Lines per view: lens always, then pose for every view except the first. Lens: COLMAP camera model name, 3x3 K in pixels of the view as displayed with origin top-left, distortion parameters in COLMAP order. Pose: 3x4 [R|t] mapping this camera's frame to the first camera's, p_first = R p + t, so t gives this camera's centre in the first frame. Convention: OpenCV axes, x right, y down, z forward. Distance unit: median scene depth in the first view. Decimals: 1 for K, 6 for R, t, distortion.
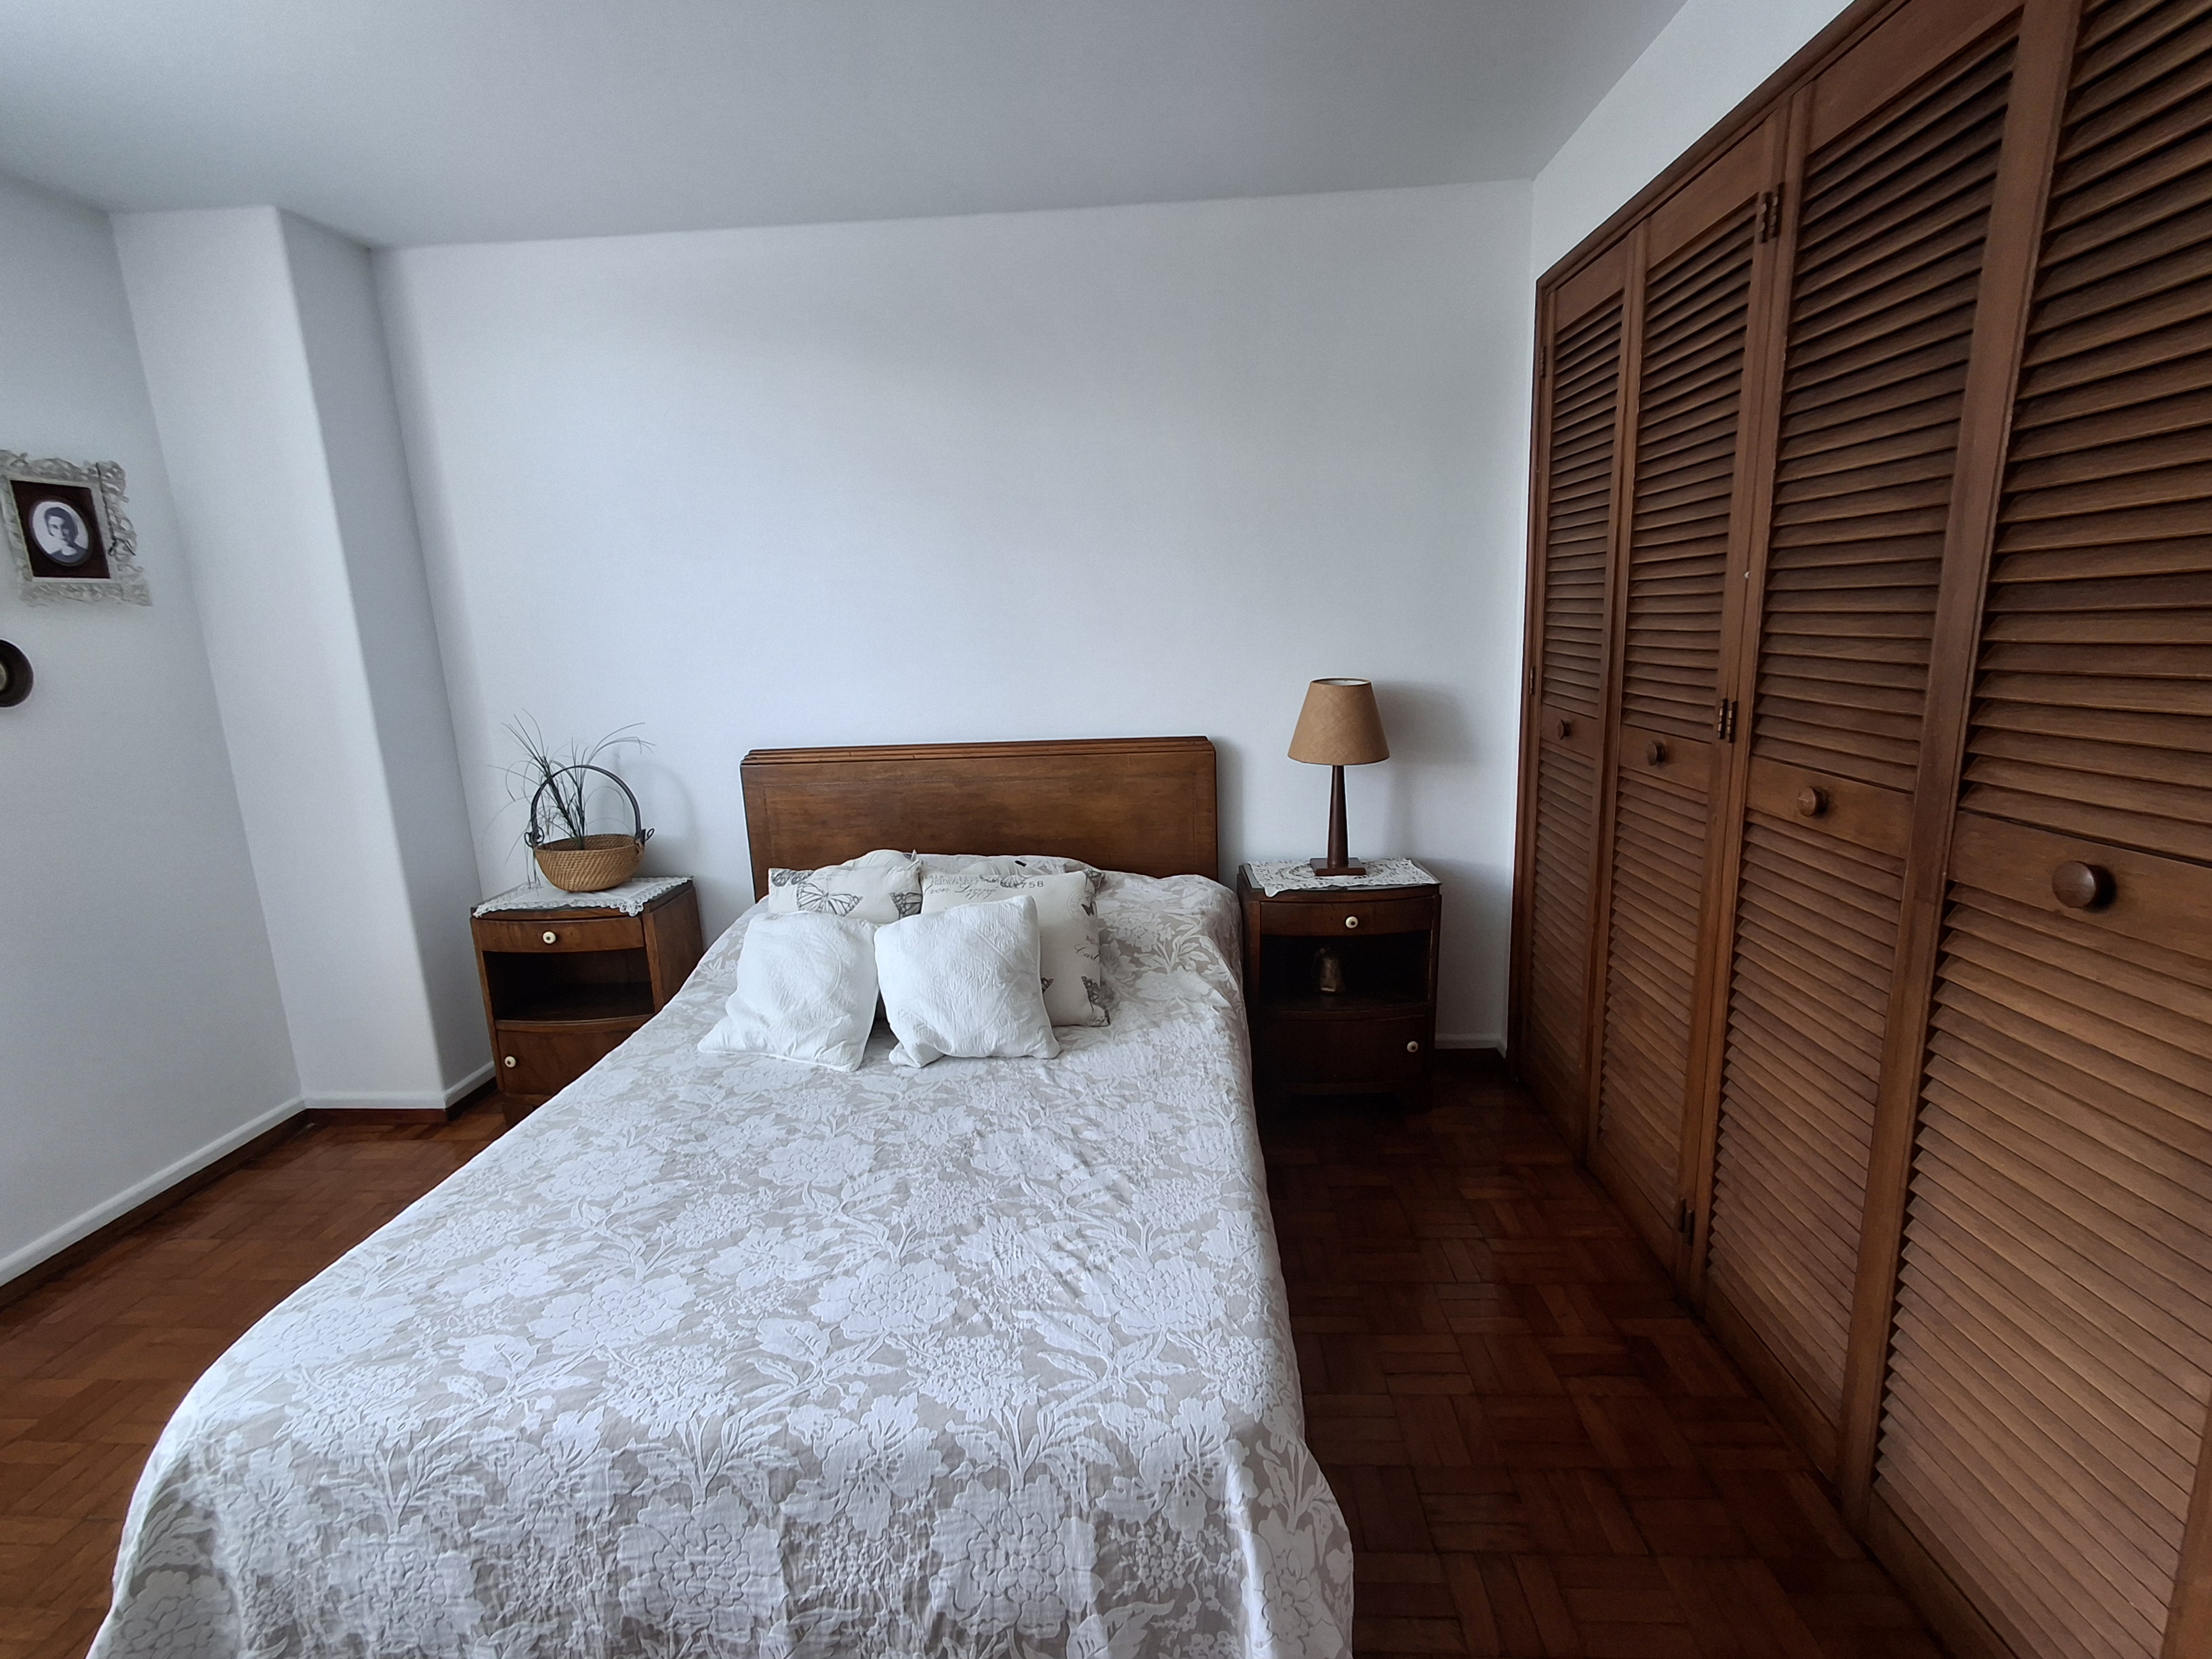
lens RADIAL K [[990.7, 0, 1106.0], [0, 990.7, 829.5], [0, 0, 1]] dist [-0.000253, 0.009386]
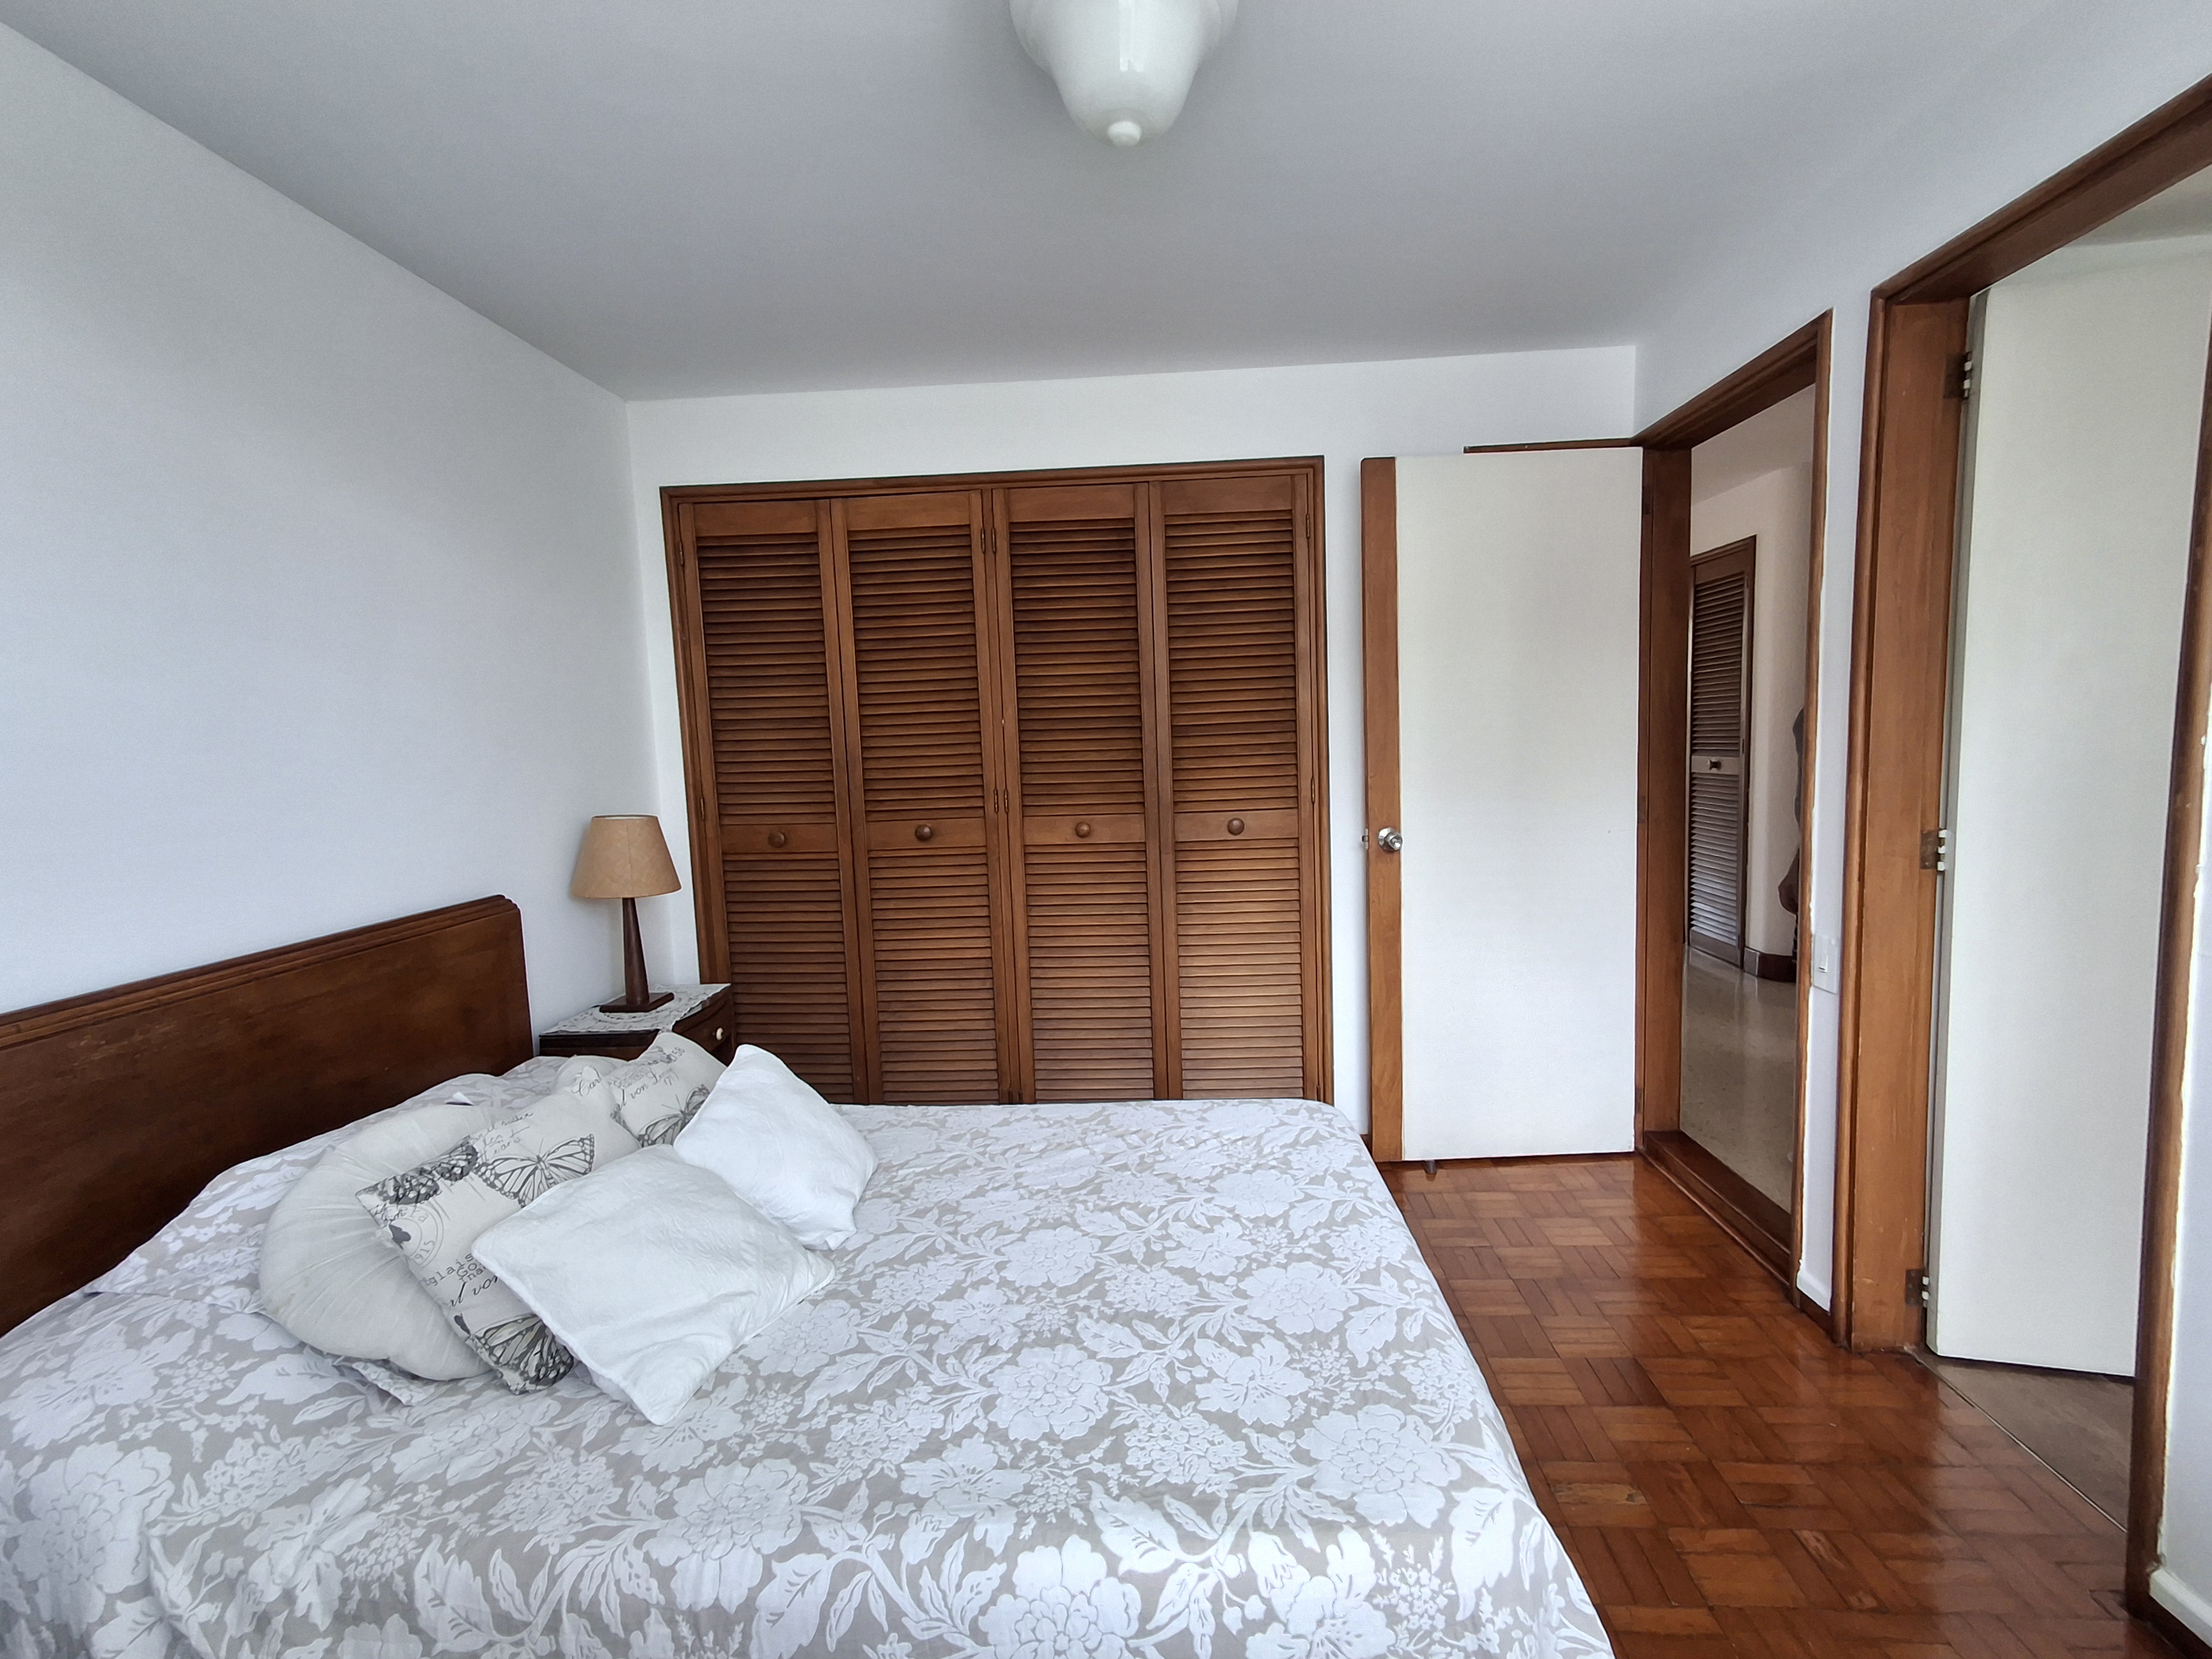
lens RADIAL K [[990.7, 0, 1106.0], [0, 990.7, 829.5], [0, 0, 1]] dist [-0.000253, 0.009386]
pose [[0.036618, -0.063474, 0.997311, -1.294578], [0.245145, 0.968058, 0.052612, -0.119833], [-0.968795, 0.242559, 0.051008, 0.825816]]
